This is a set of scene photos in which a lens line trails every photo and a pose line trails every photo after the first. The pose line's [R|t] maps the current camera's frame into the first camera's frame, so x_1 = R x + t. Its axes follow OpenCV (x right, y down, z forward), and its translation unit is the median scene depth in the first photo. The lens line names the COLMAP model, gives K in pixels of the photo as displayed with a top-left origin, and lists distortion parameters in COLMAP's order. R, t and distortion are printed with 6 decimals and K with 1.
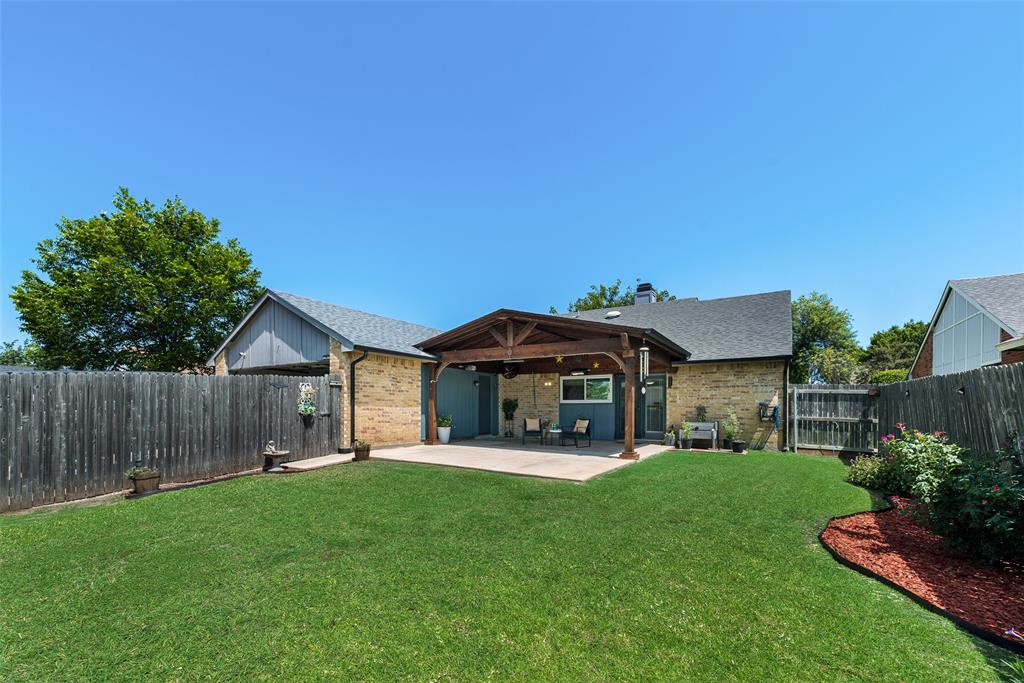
lens RADIAL K [[412.9, 0, 511.7], [0, 412.9, 342.6], [0, 0, 1]] dist [0.002155, 0.000046]
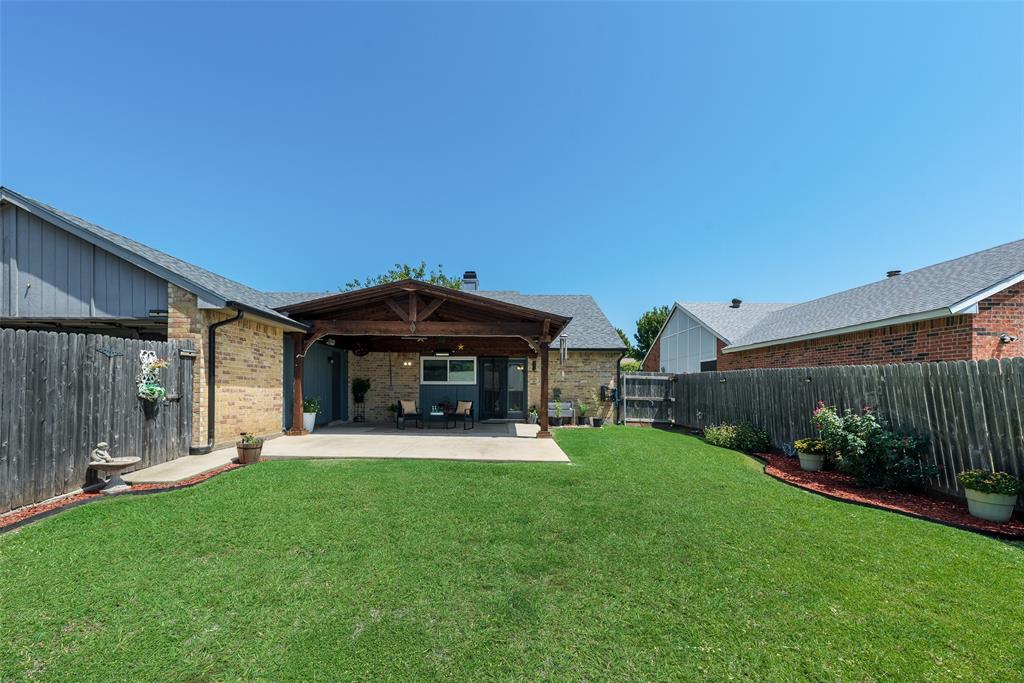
lens RADIAL K [[412.9, 0, 511.7], [0, 412.9, 342.6], [0, 0, 1]] dist [0.002155, 0.000046]
pose [[0.850924, 0.062023, 0.521614, -0.282188], [-0.085807, 0.996079, 0.021539, 0.017412], [-0.518232, -0.063086, 0.852910, 0.120607]]
